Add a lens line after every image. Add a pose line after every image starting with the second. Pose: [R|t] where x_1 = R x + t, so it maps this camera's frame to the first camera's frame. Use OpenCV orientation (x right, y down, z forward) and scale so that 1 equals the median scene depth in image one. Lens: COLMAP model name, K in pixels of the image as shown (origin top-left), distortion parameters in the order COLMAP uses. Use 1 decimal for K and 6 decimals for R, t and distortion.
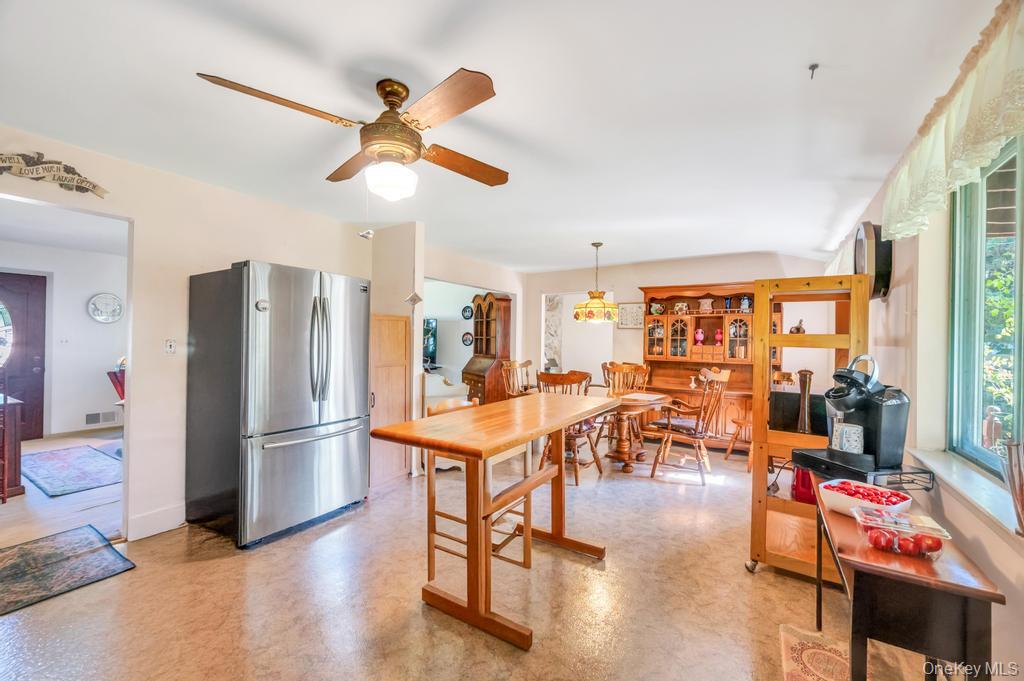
lens RADIAL K [[409.8, 0, 514.4], [0, 409.8, 340.3], [0, 0, 1]] dist [-0.001167, 0.000012]
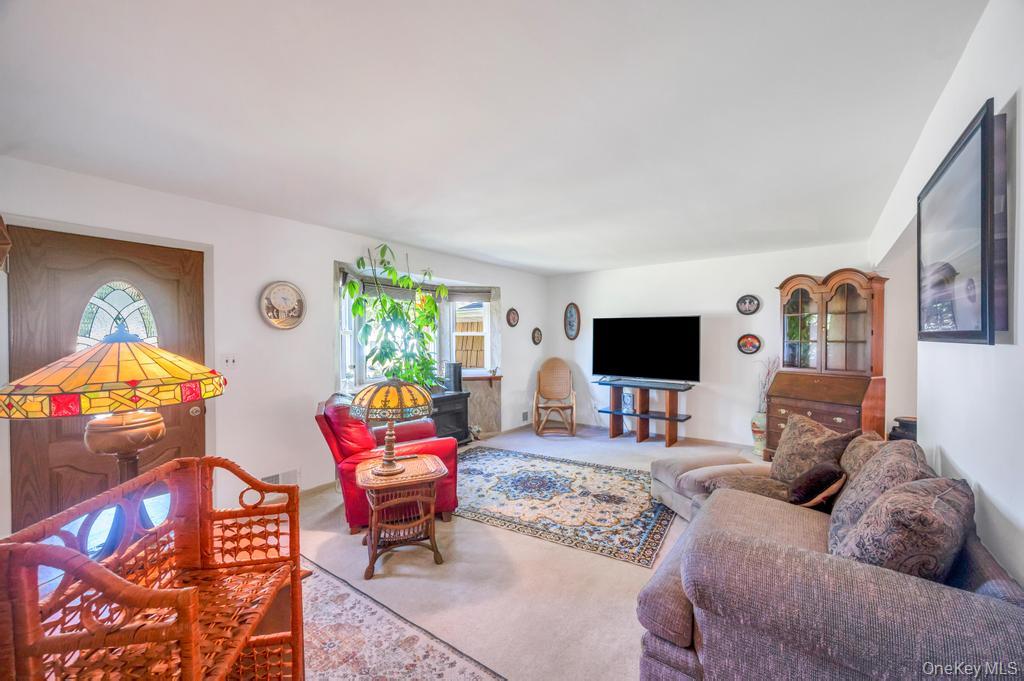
lens RADIAL K [[411.2, 0, 512.0], [0, 411.2, 340.5], [0, 0, 1]] dist [0.000696, 0.000038]
pose [[0.997532, -0.014684, -0.068665, -0.643021], [0.014886, 0.999886, 0.002434, -0.022513], [0.068621, -0.003450, 0.997637, 0.424560]]
